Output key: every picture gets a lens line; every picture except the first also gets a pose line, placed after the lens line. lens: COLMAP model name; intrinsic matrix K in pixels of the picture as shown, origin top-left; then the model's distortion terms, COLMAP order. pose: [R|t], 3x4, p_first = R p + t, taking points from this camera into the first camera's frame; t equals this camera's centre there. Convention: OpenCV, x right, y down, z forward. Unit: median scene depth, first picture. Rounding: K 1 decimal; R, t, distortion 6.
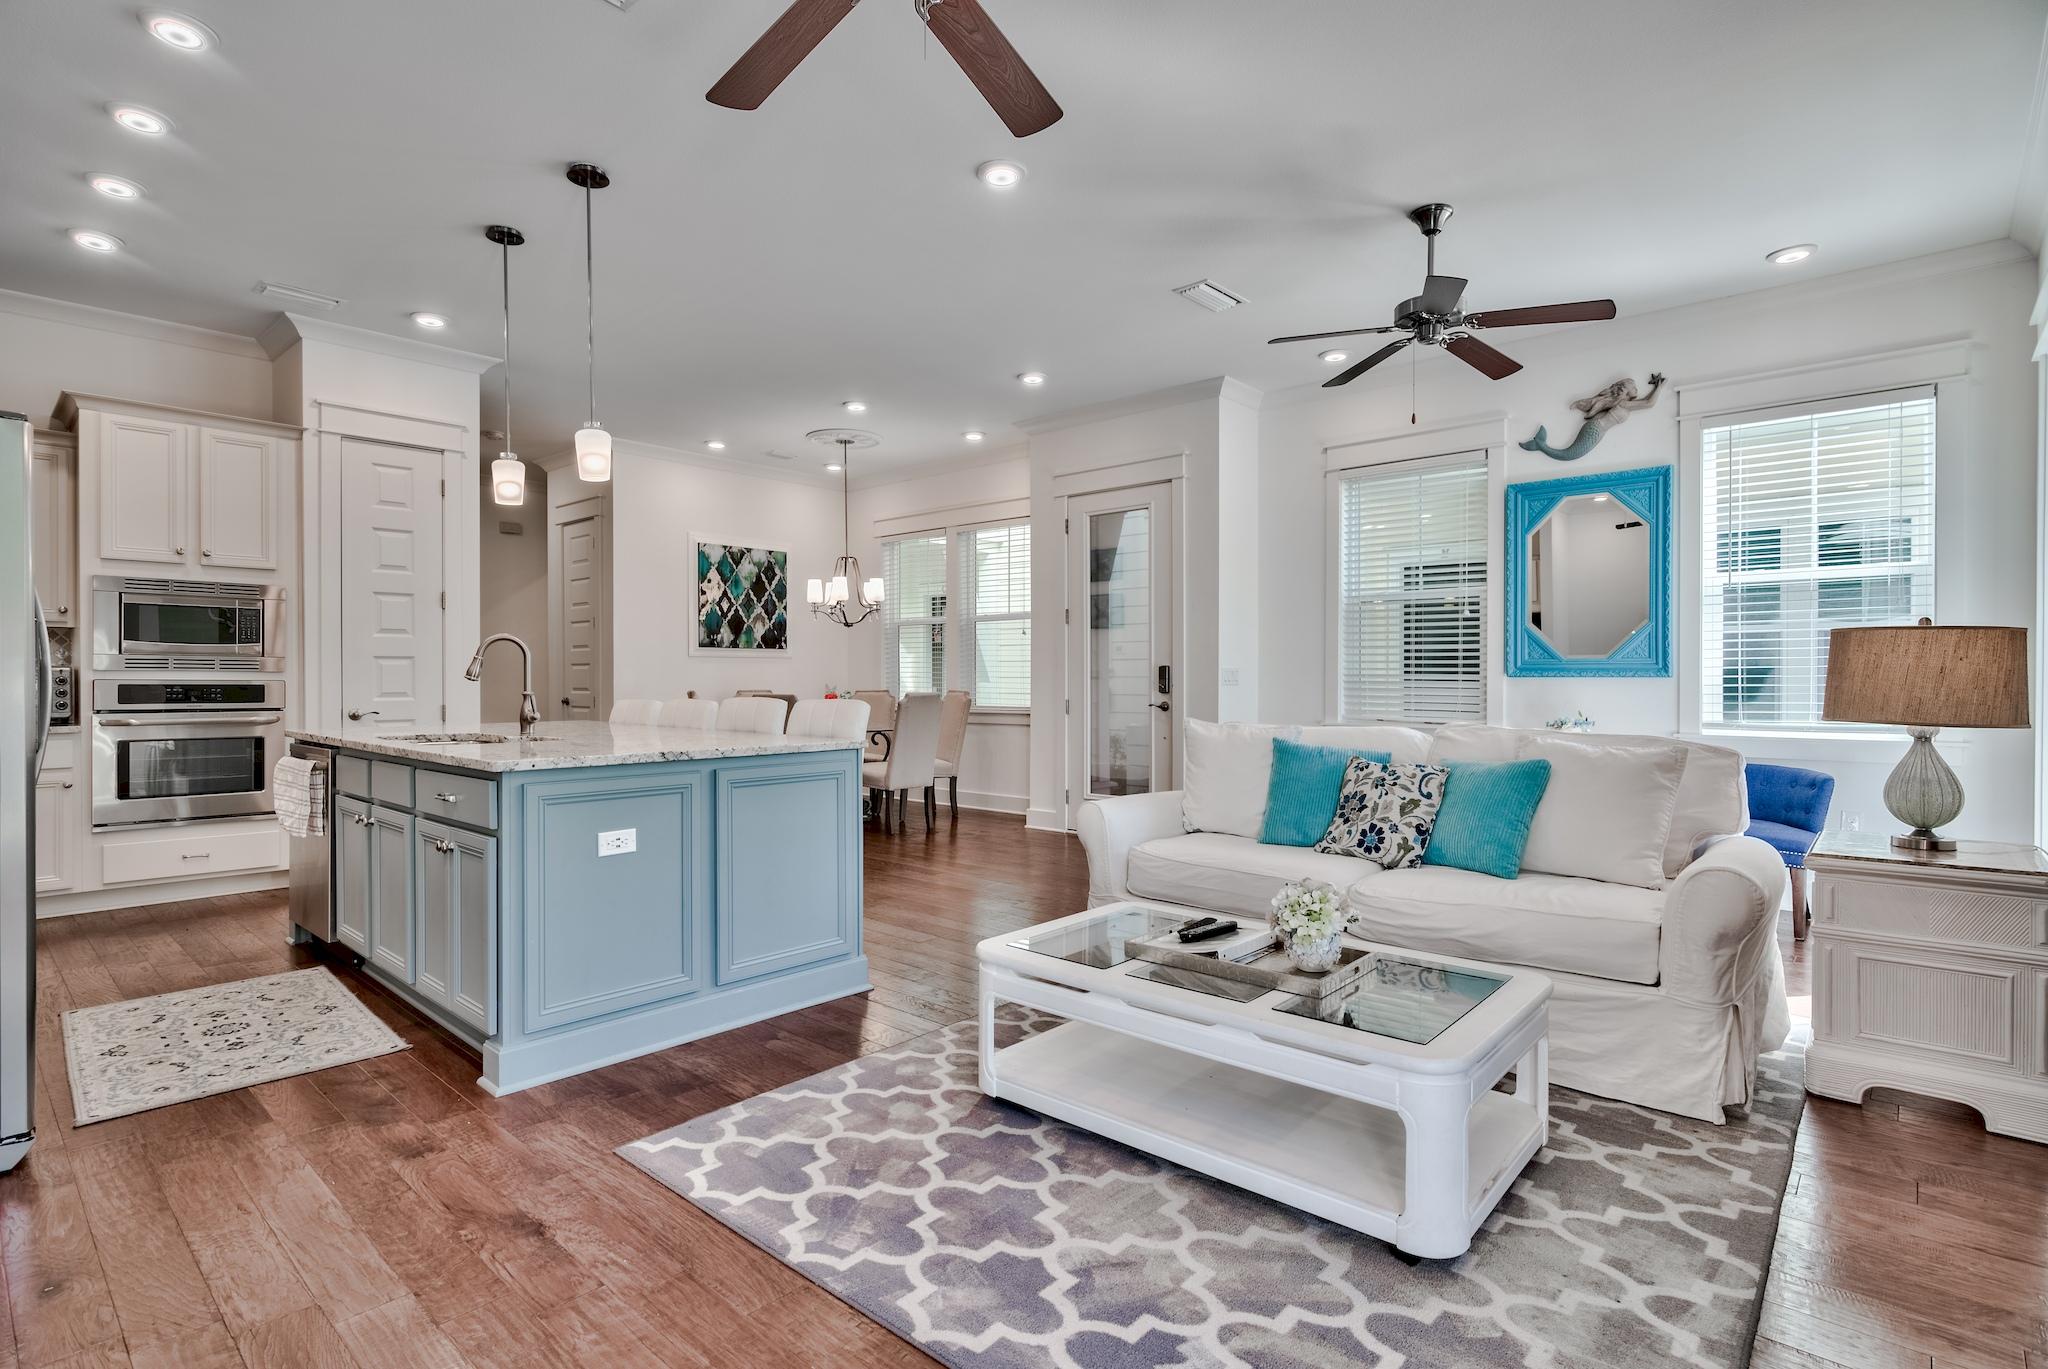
lens RADIAL K [[1004.4, 0, 1027.0], [0, 1004.4, 681.5], [0, 0, 1]] dist [-0.005381, -0.000882]
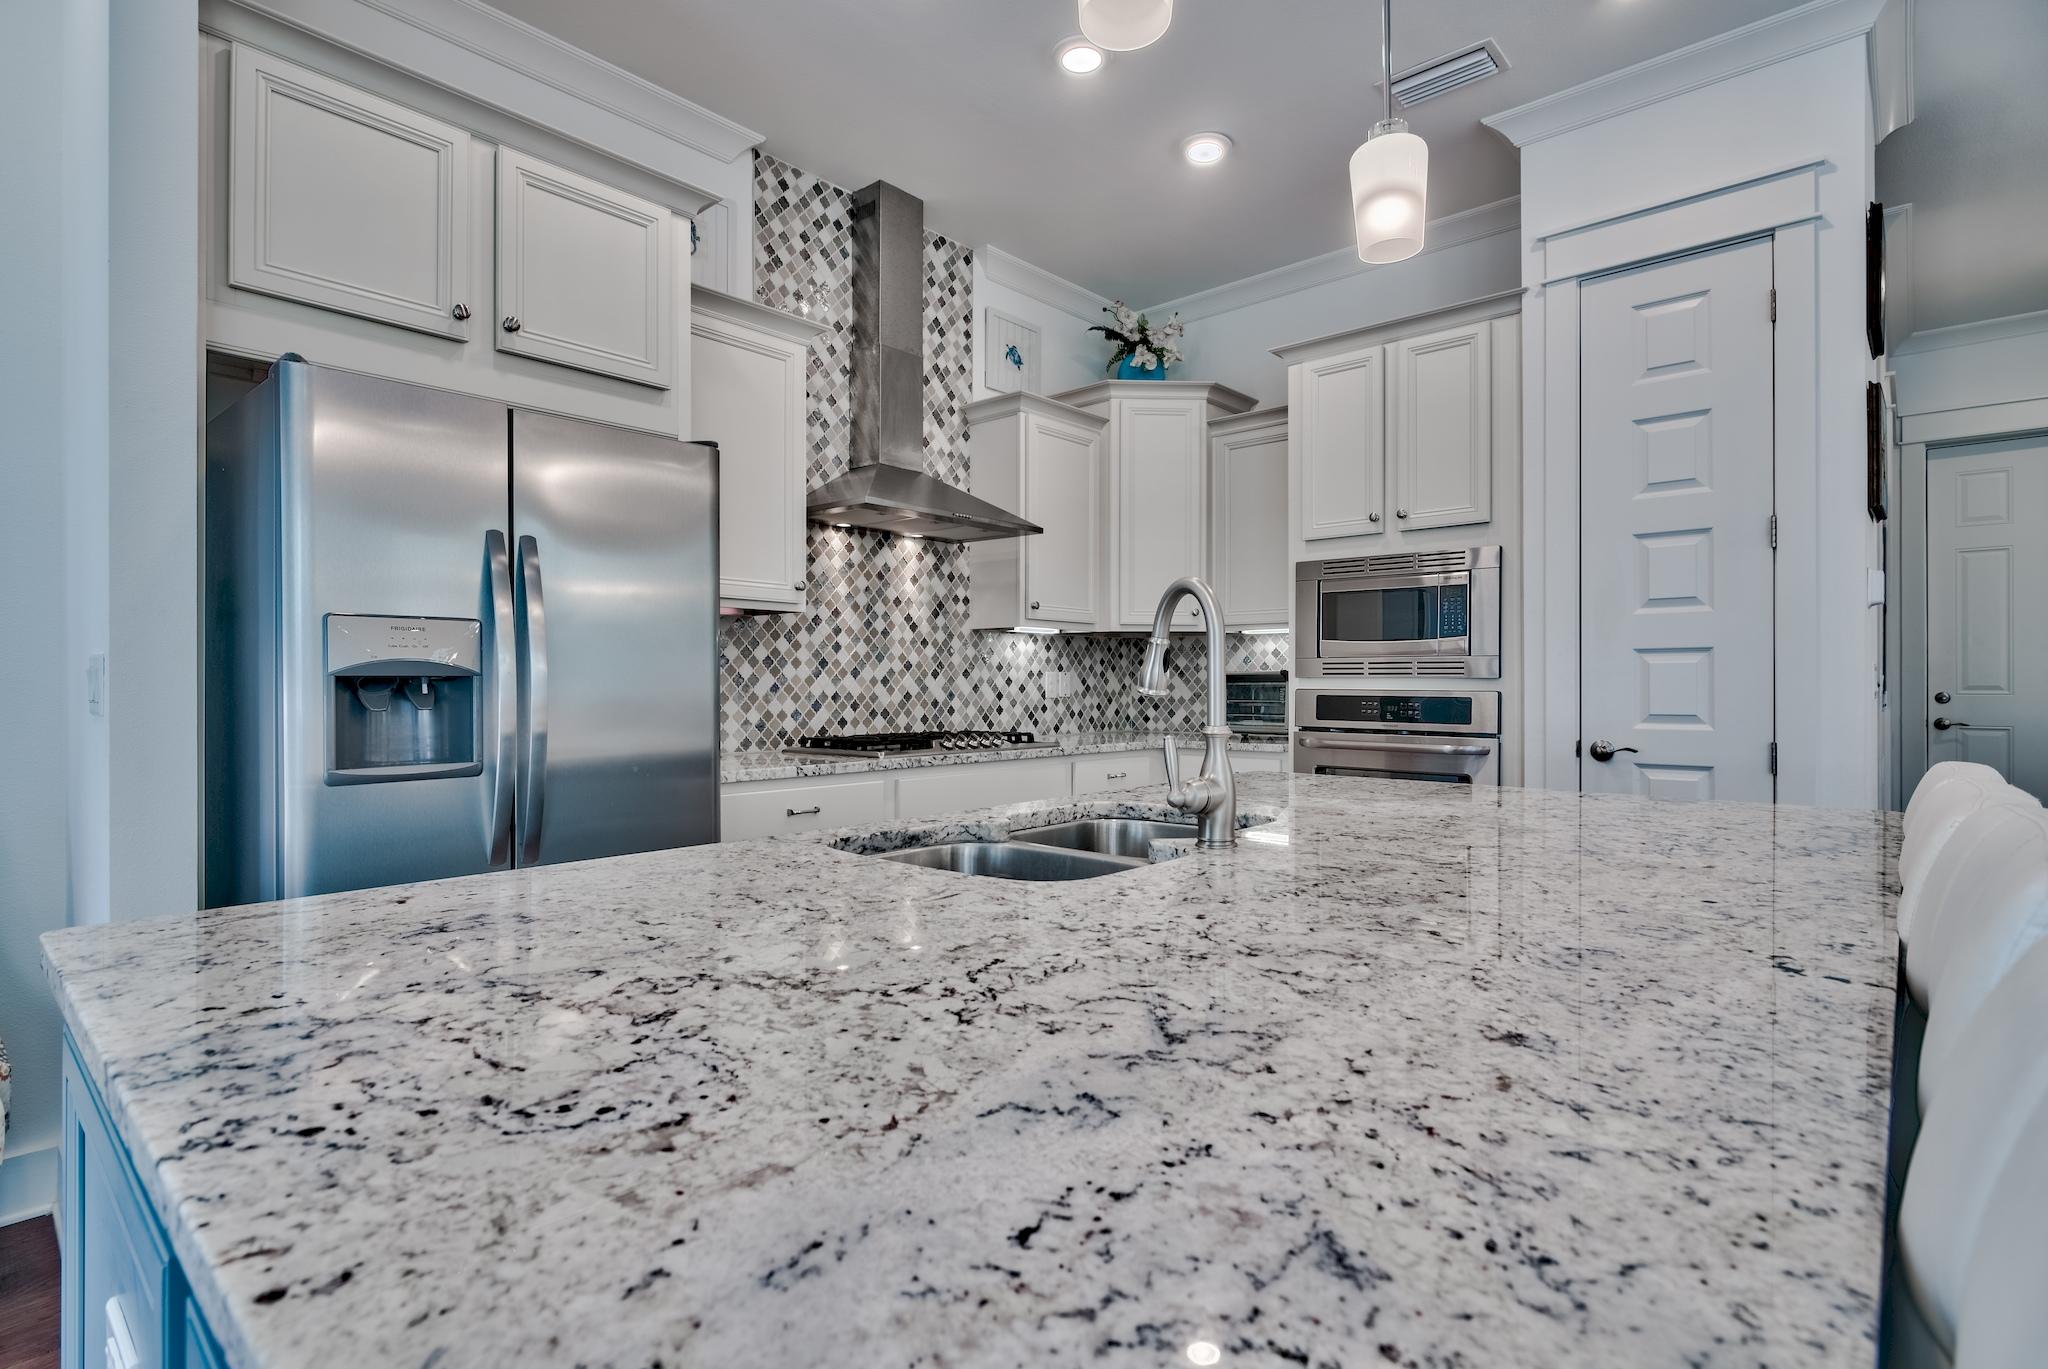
lens RADIAL K [[1004.4, 0, 1024.2], [0, 1004.4, 684.2], [0, 0, 1]] dist [-0.005381, -0.000882]
pose [[0.010242, -0.000918, -0.999947, -0.101411], [-0.005541, 0.999984, -0.000974, -0.003678], [0.999932, 0.005551, 0.010236, 0.699554]]
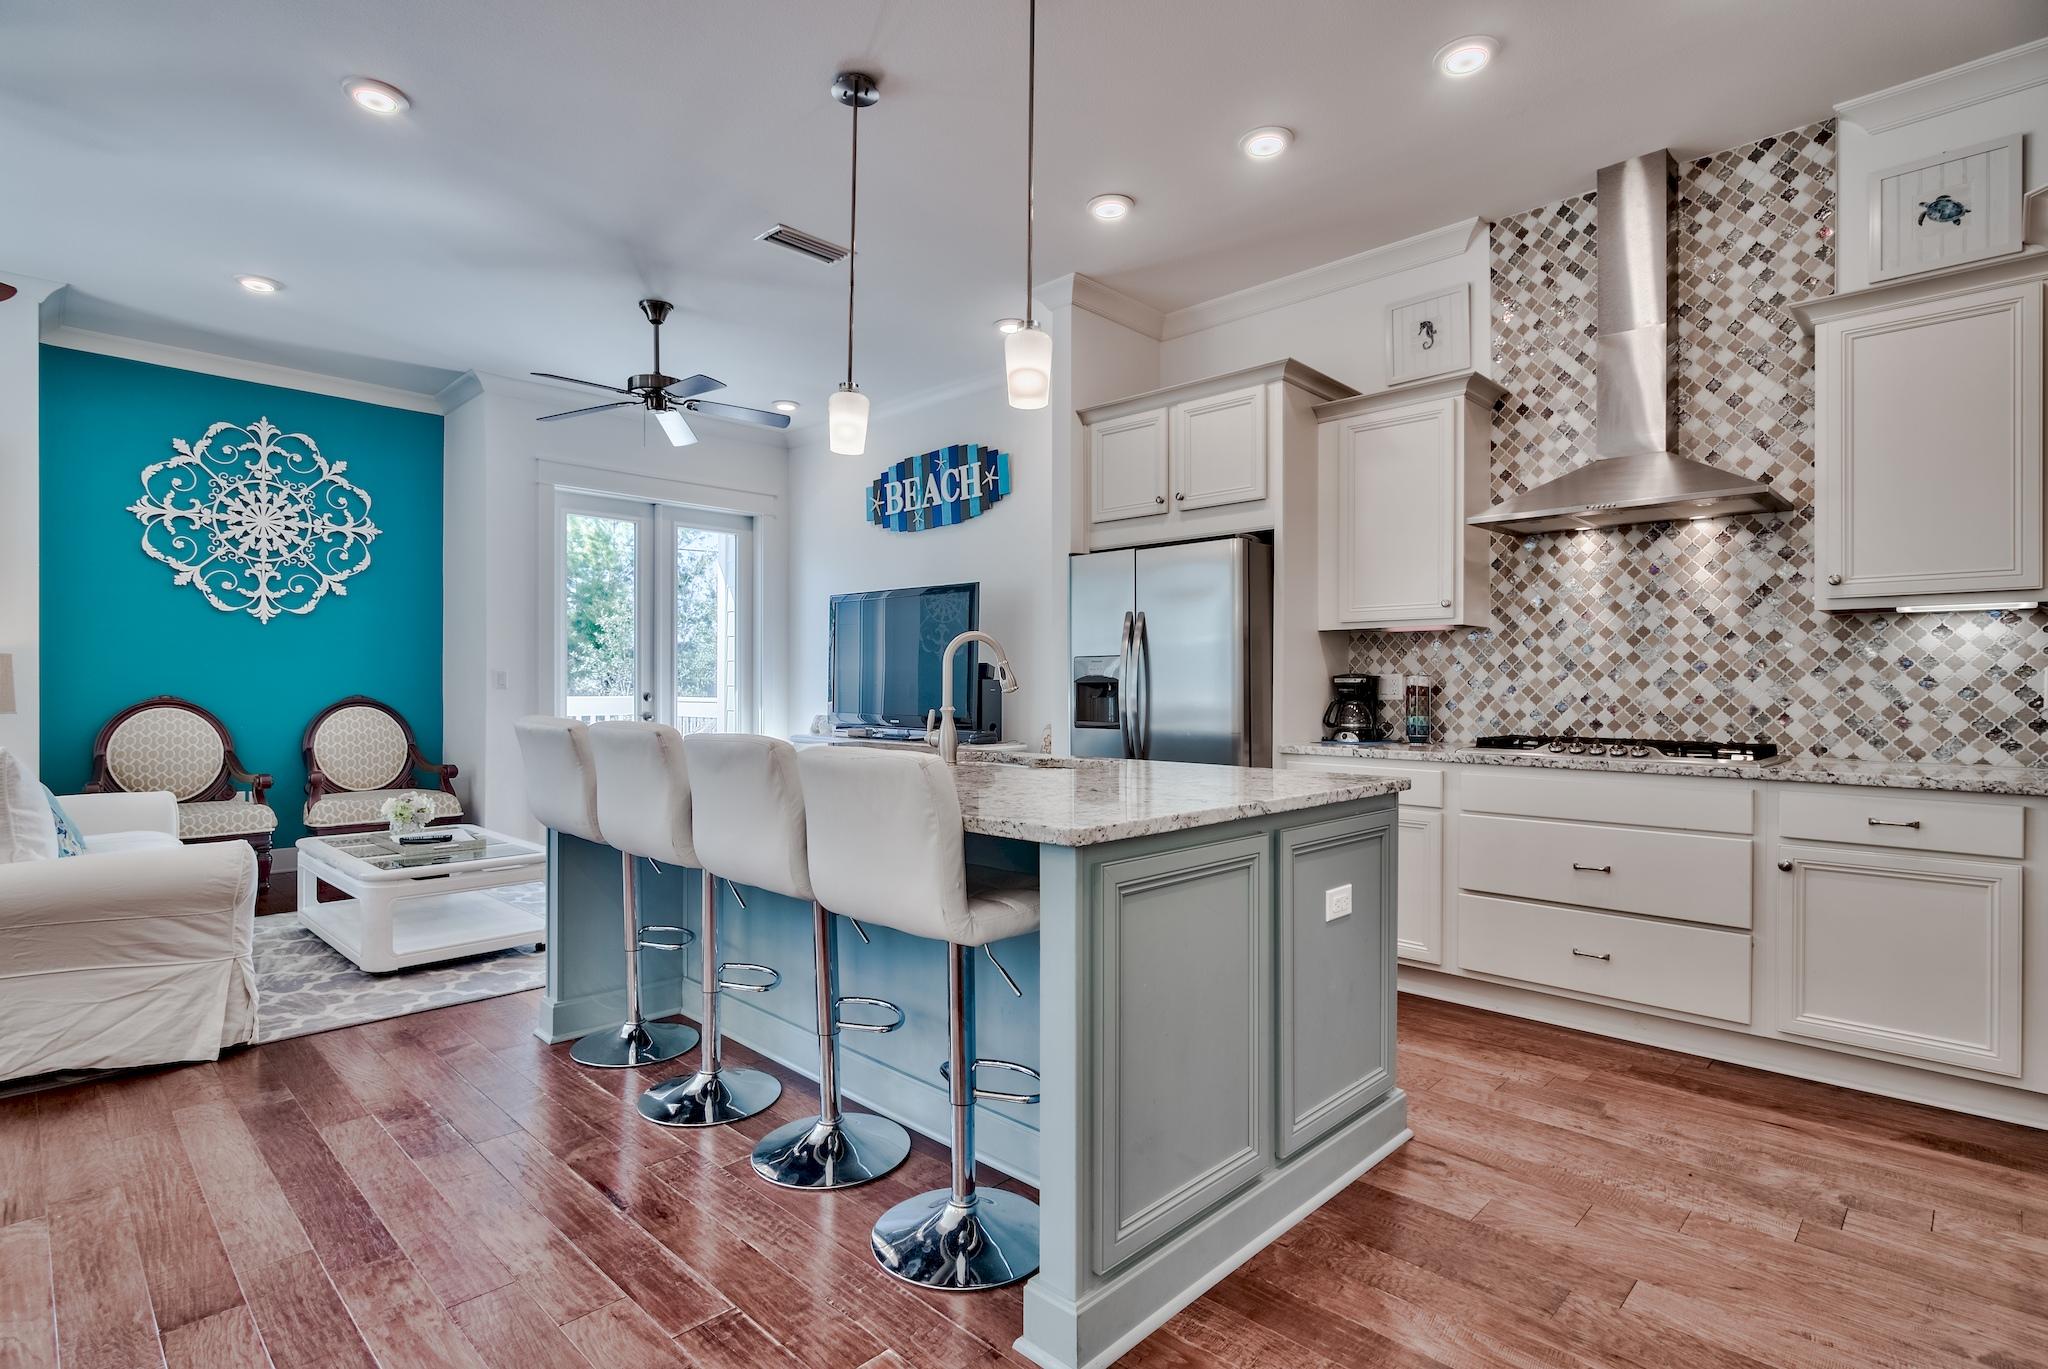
lens RADIAL K [[1004.4, 0, 1021.9], [0, 1004.4, 684.5], [0, 0, 1]] dist [-0.005381, -0.000882]
pose [[-0.999070, -0.000580, 0.043103, -0.288932], [-0.000336, 0.999984, 0.005676, -0.006556], [-0.043106, 0.005656, -0.999054, 1.034828]]
